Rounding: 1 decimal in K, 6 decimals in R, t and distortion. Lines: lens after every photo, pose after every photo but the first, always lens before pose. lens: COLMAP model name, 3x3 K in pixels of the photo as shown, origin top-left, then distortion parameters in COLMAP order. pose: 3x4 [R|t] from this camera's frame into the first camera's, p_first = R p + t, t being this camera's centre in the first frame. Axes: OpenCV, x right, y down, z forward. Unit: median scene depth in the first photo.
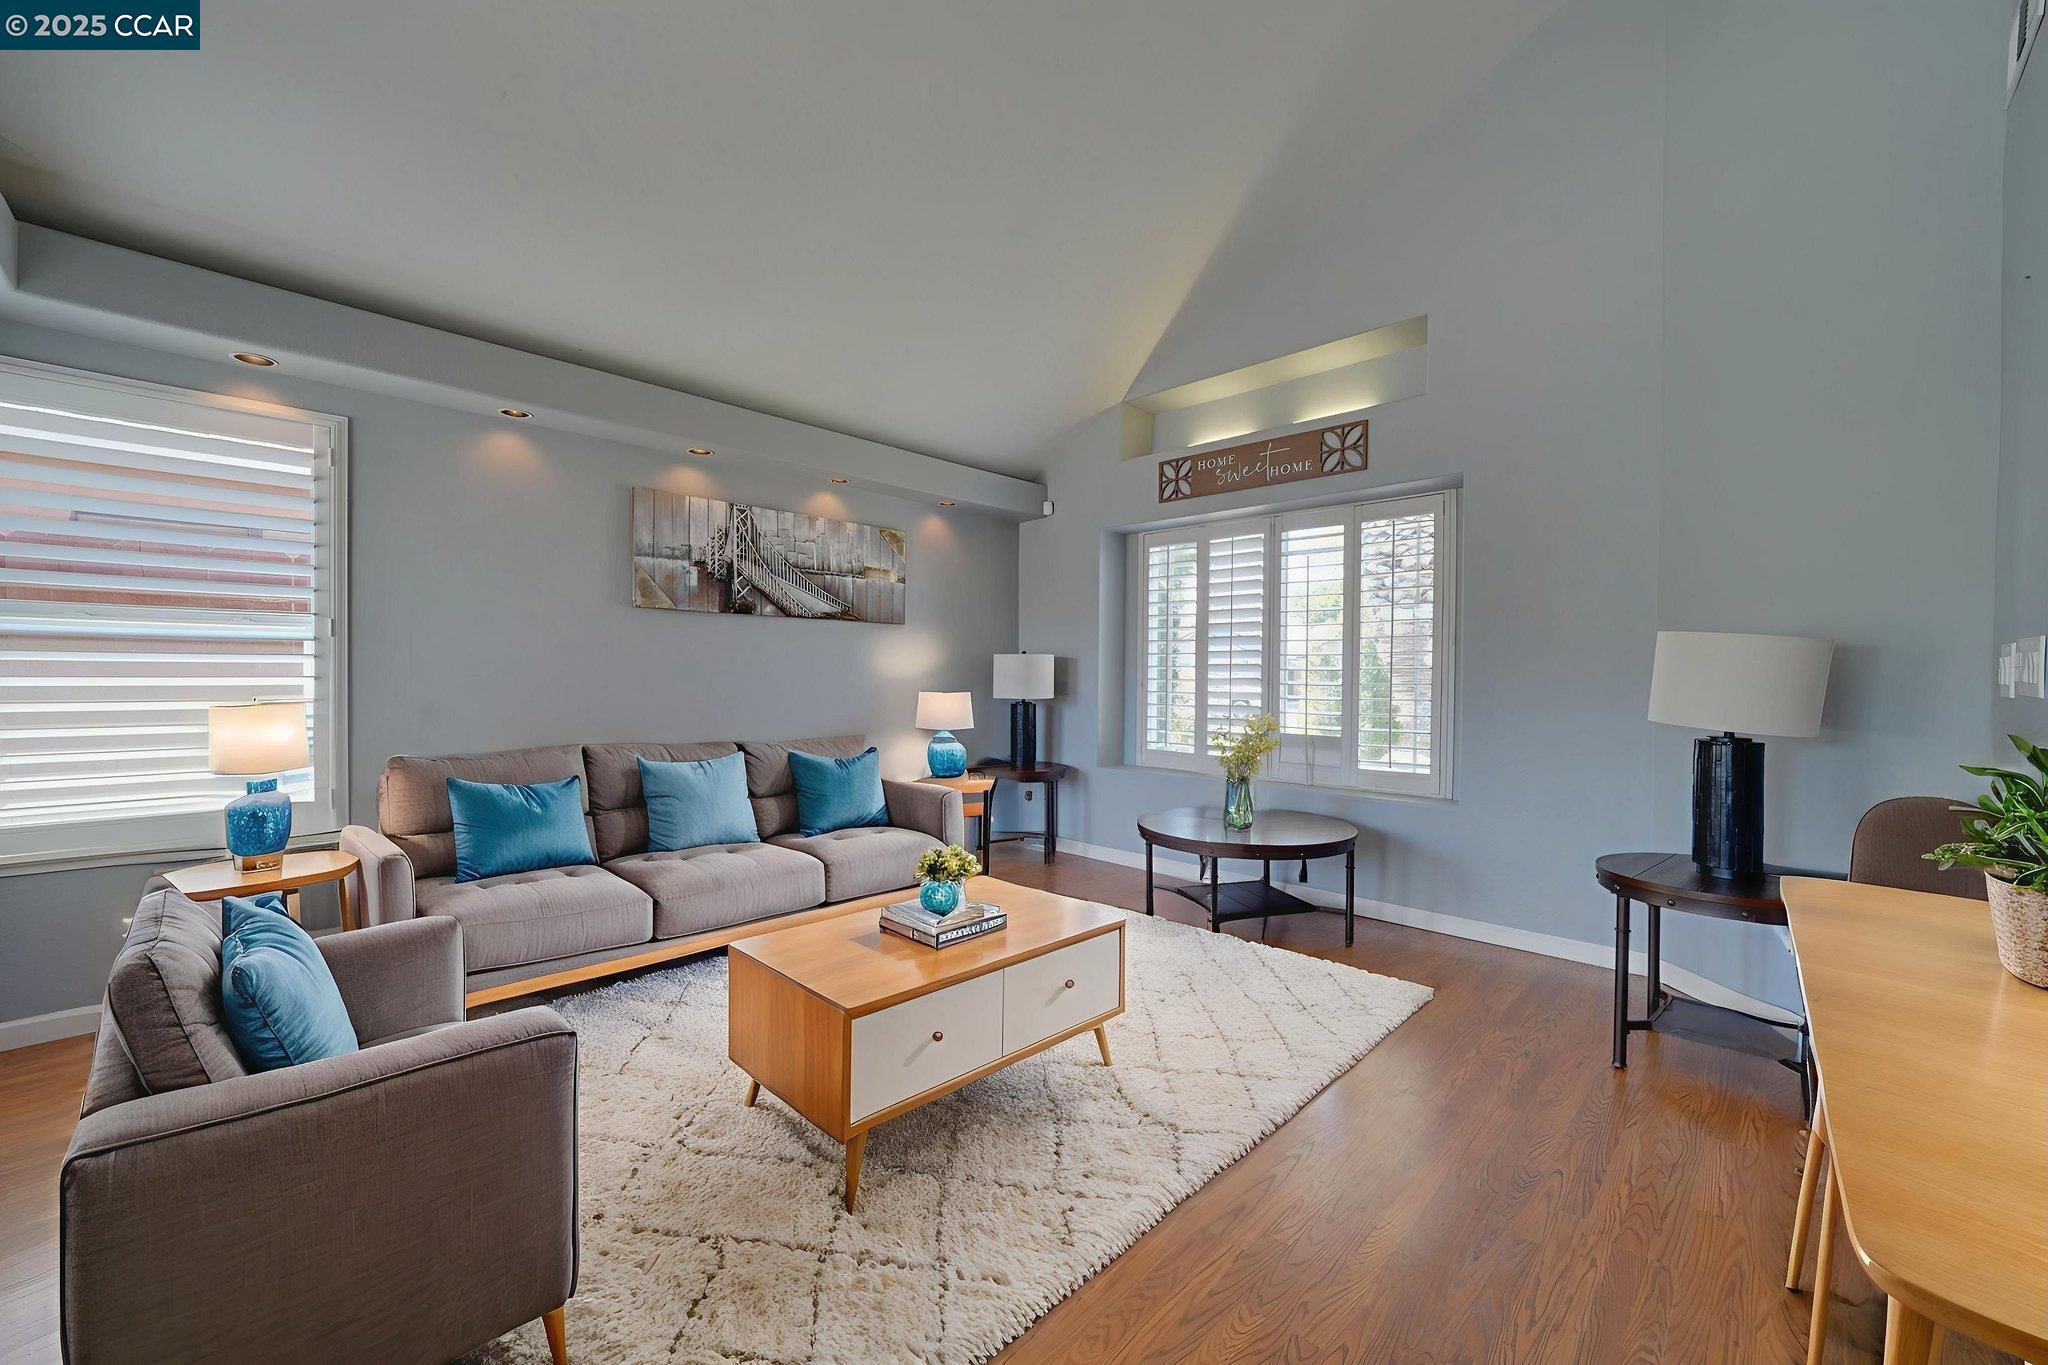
lens RADIAL K [[818.4, 0, 1014.9], [0, 818.4, 689.3], [0, 0, 1]] dist [-0.000825, 0.000169]
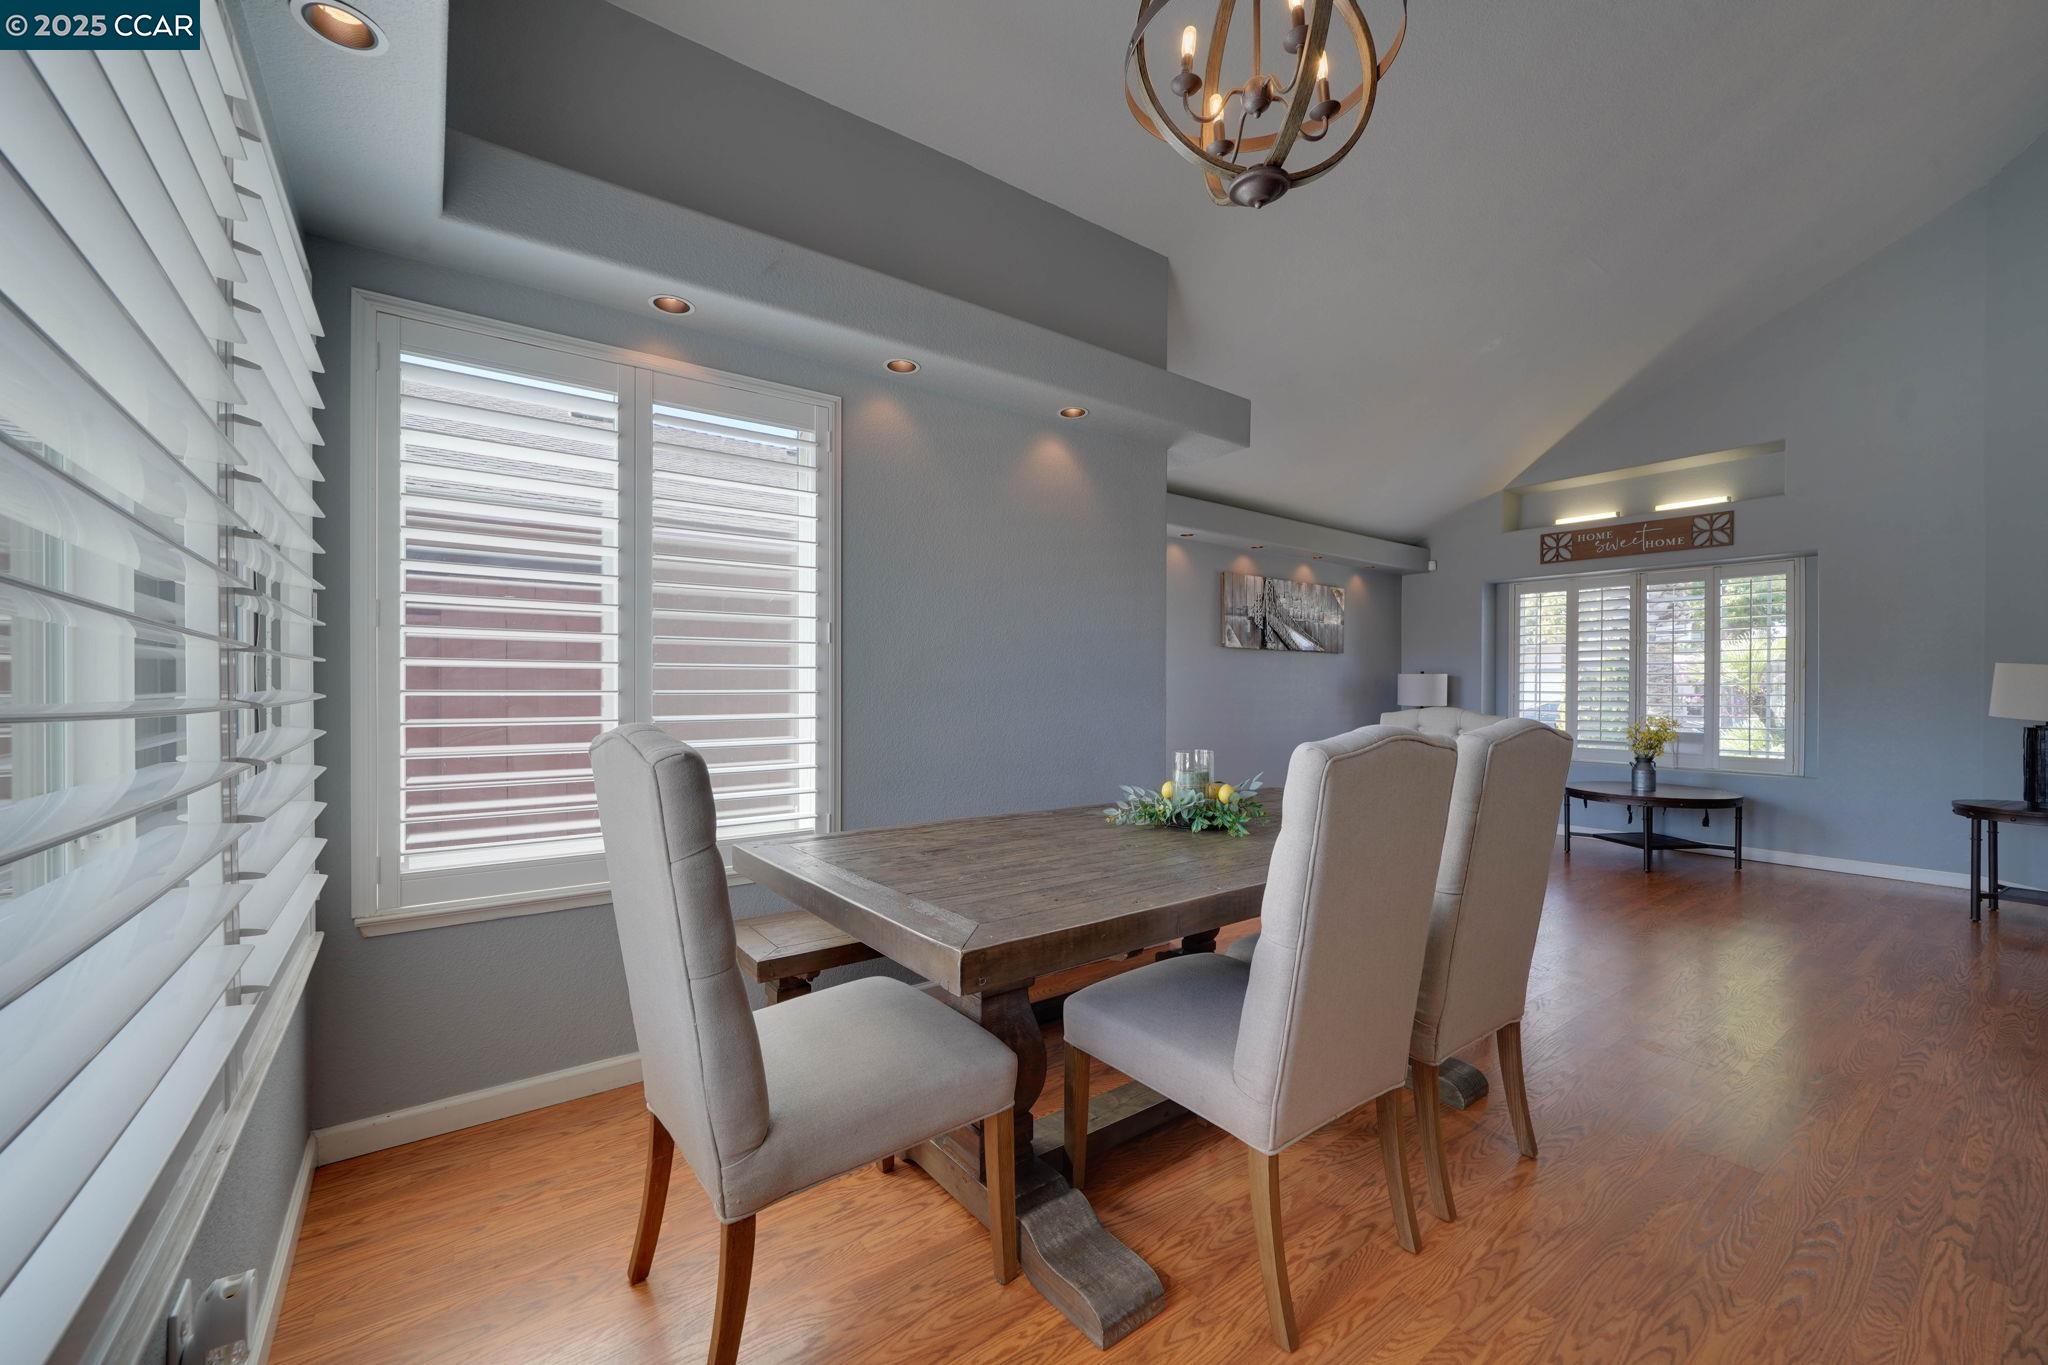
lens RADIAL K [[818.4, 0, 1014.9], [0, 818.4, 689.3], [0, 0, 1]] dist [-0.000825, 0.000169]
pose [[0.986339, -0.000839, -0.164726, -0.544717], [-0.001642, 0.999887, -0.014928, 0.006582], [0.164720, 0.014995, 0.986226, -0.583016]]
